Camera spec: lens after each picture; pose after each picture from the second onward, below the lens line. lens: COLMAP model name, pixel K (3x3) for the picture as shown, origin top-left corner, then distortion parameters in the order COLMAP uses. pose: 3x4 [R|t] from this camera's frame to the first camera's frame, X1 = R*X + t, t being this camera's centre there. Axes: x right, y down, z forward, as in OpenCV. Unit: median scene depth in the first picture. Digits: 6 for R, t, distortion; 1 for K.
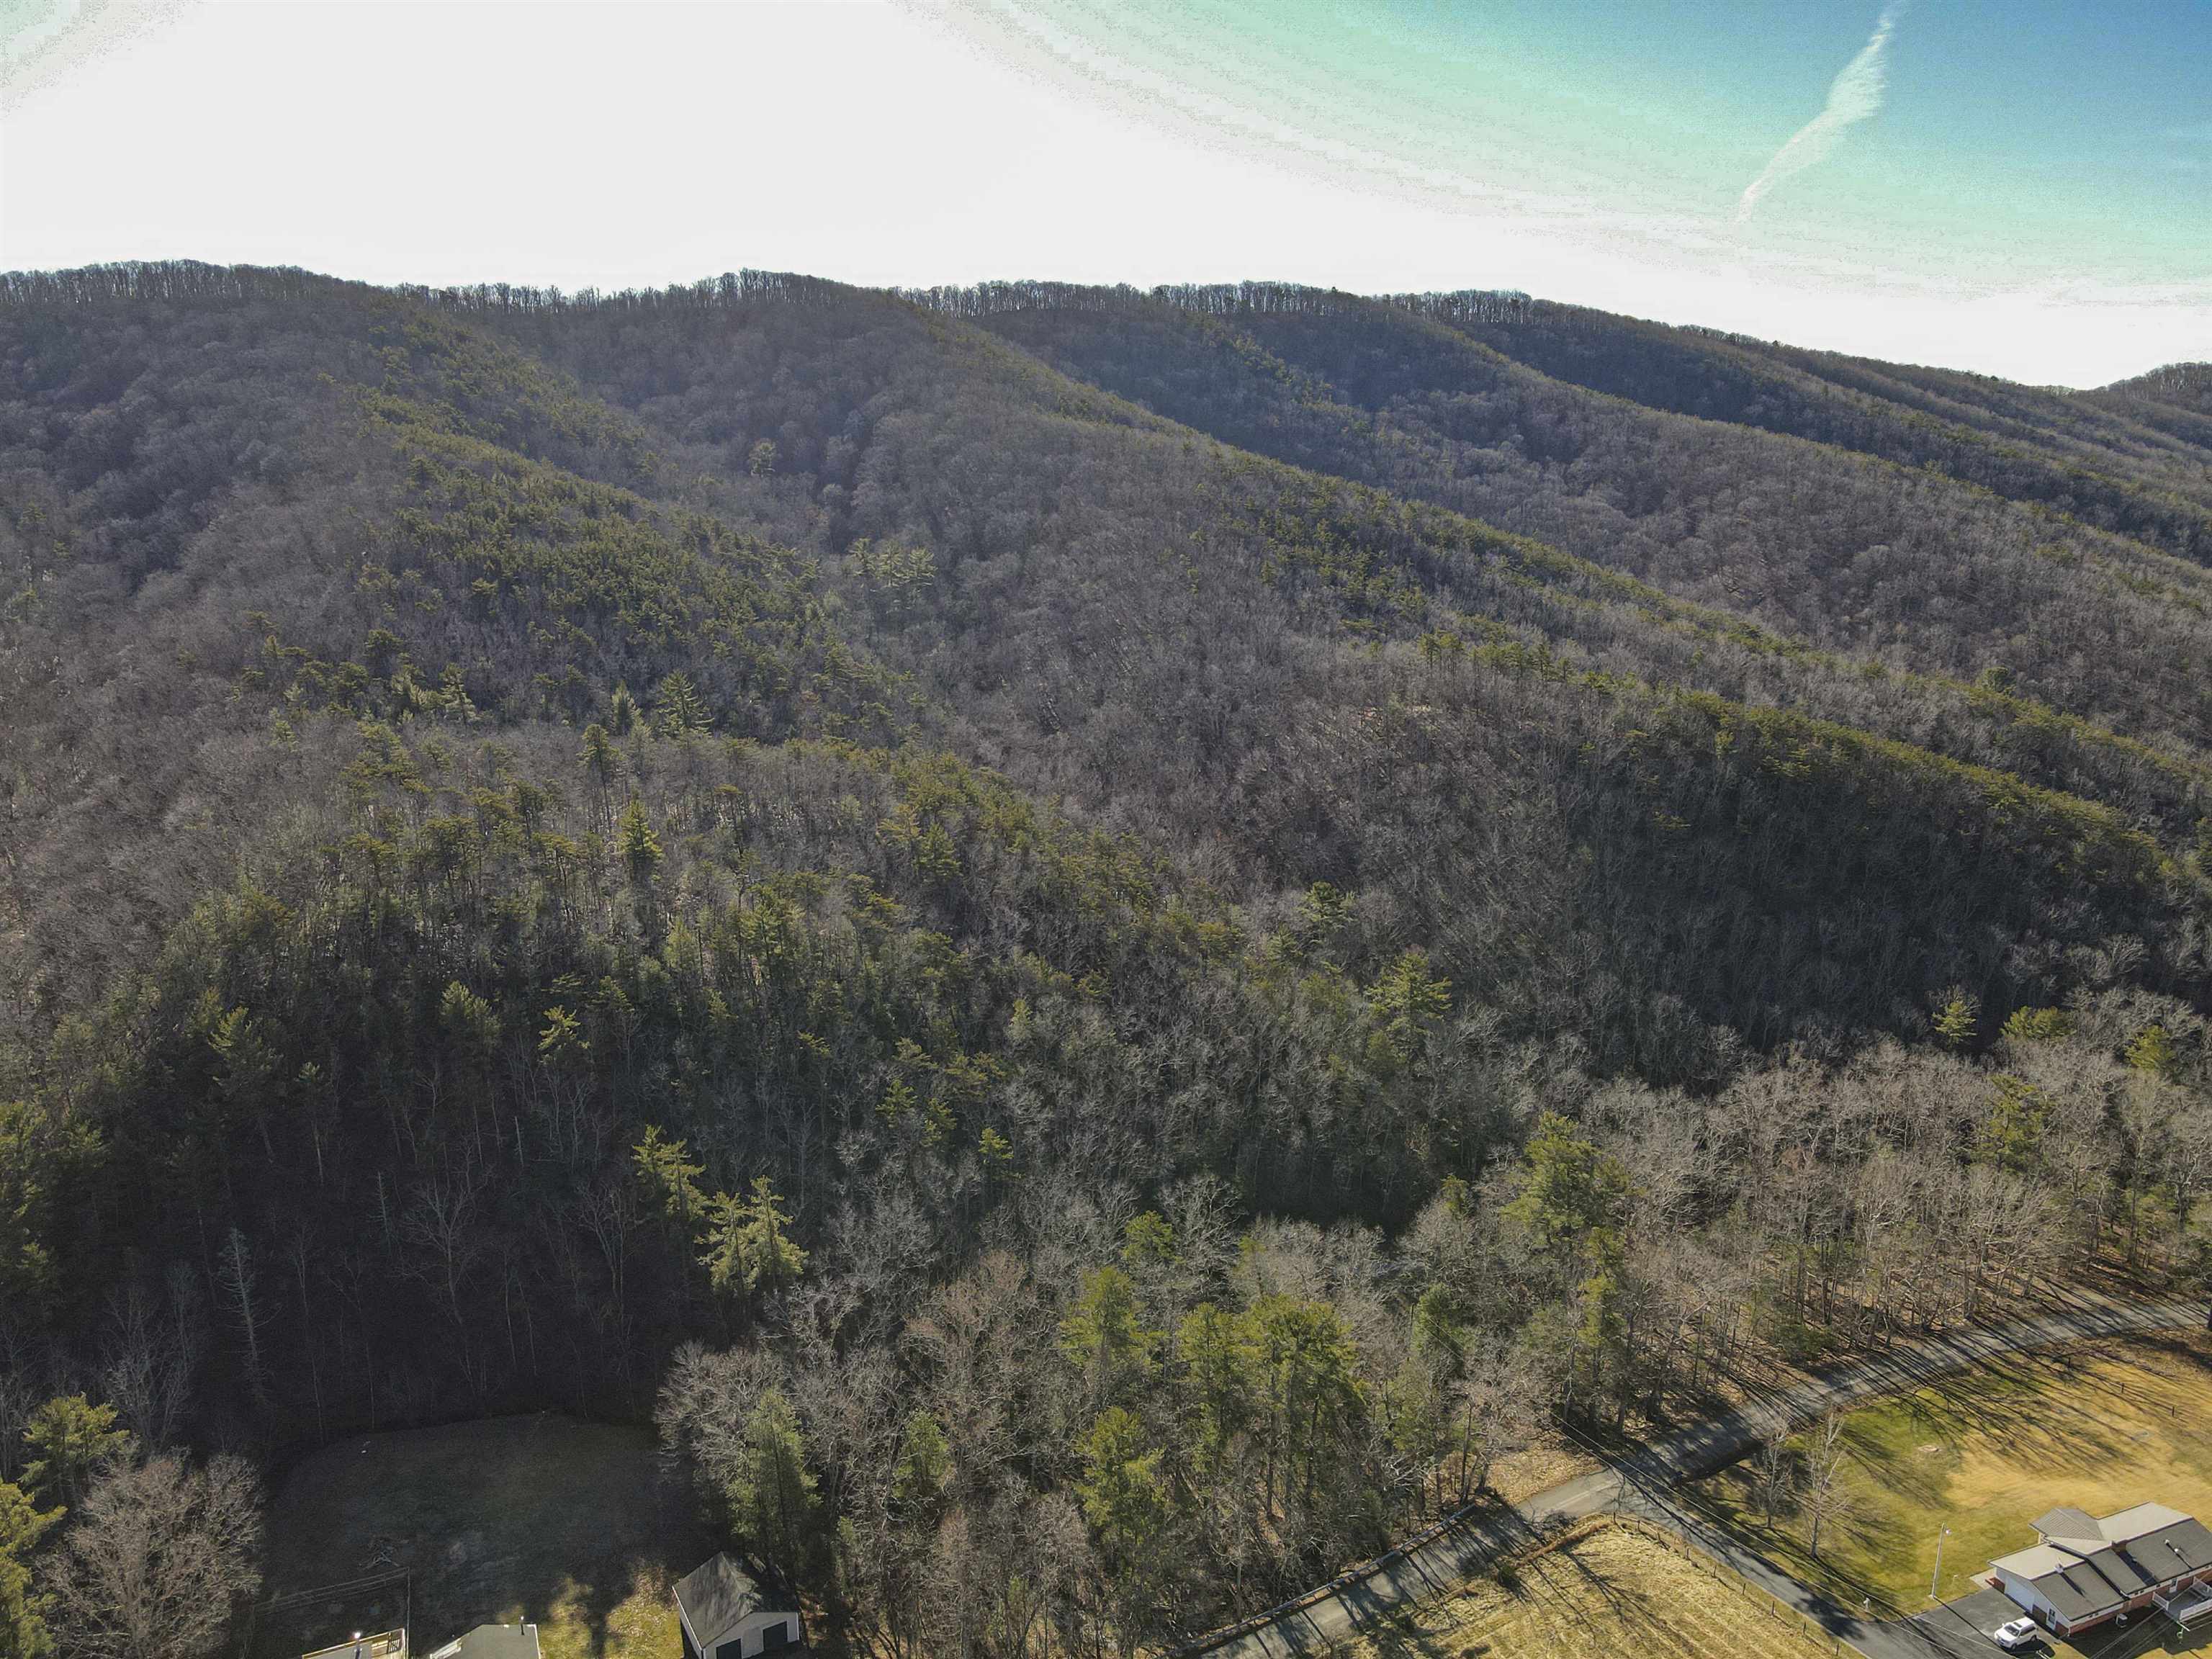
lens RADIAL K [[1596.6, 0, 1111.5], [0, 1596.6, 835.5], [0, 0, 1]] dist [0.006209, 0.006298]
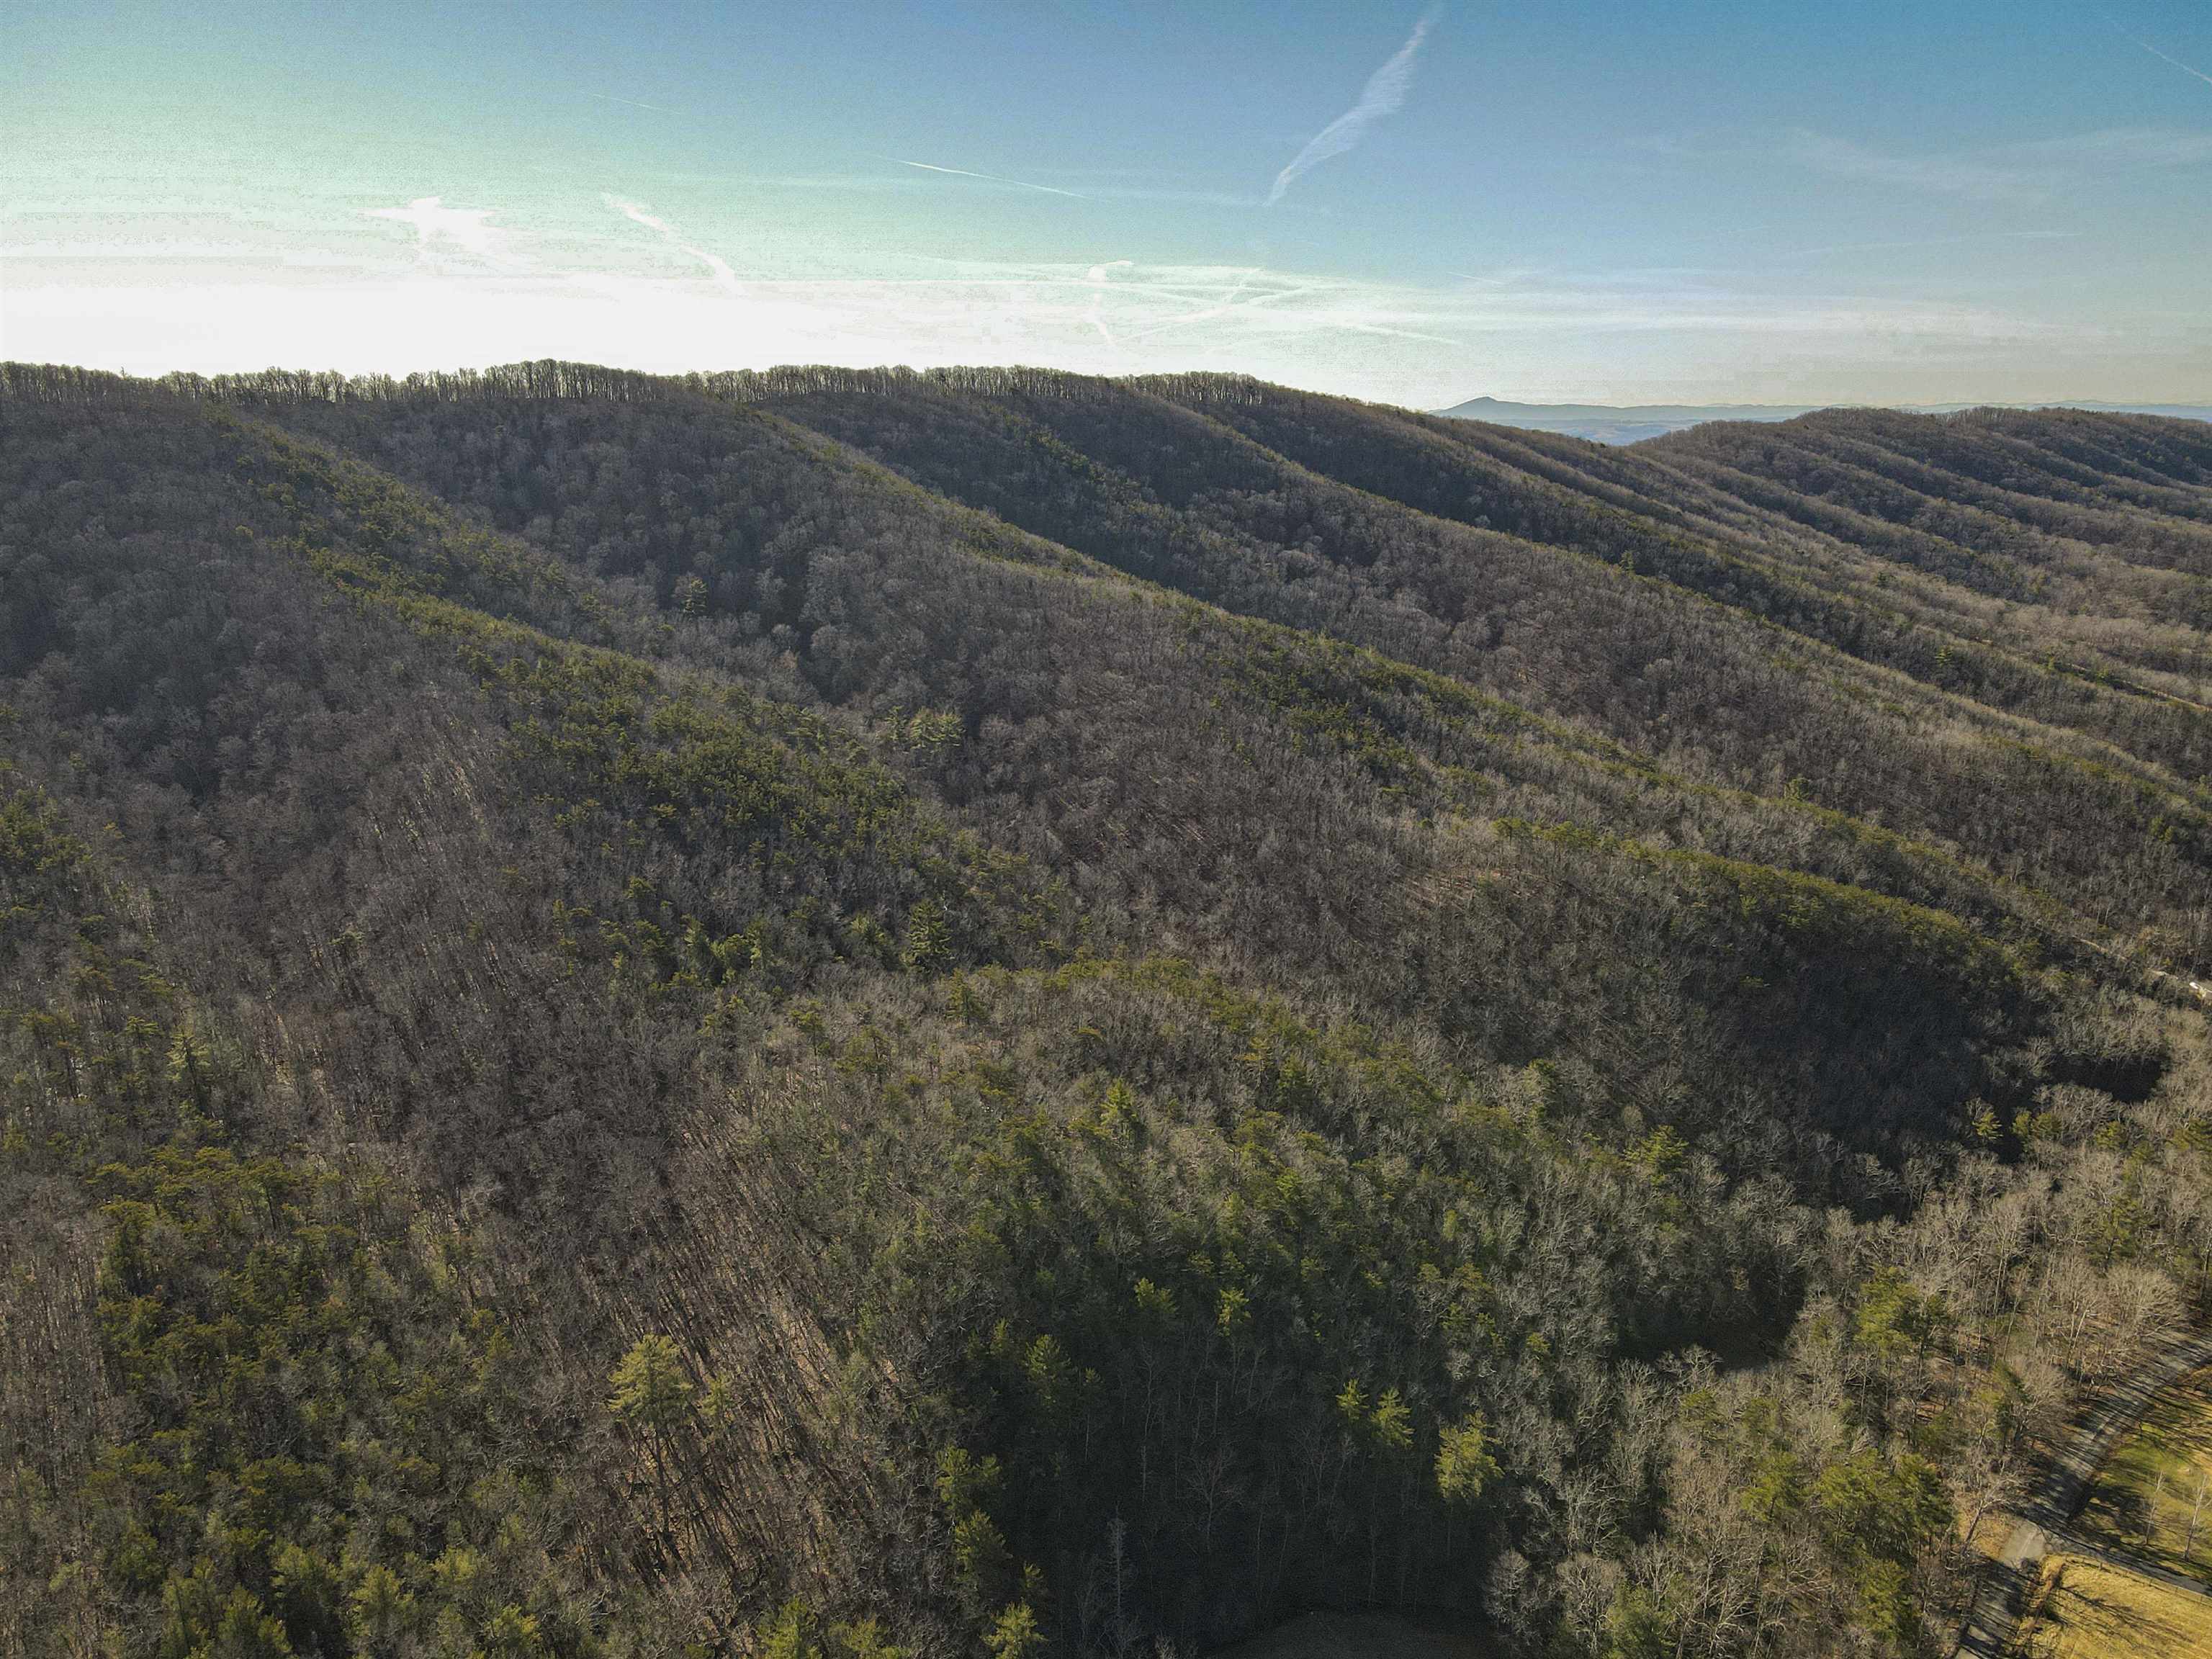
lens RADIAL K [[1596.6, 0, 1111.5], [0, 1596.6, 835.5], [0, 0, 1]] dist [0.006209, 0.006298]
pose [[0.956205, -0.064476, 0.285507, -0.241968], [0.056787, 0.997768, 0.035138, -0.094398], [-0.287136, -0.017386, 0.957732, -0.052706]]
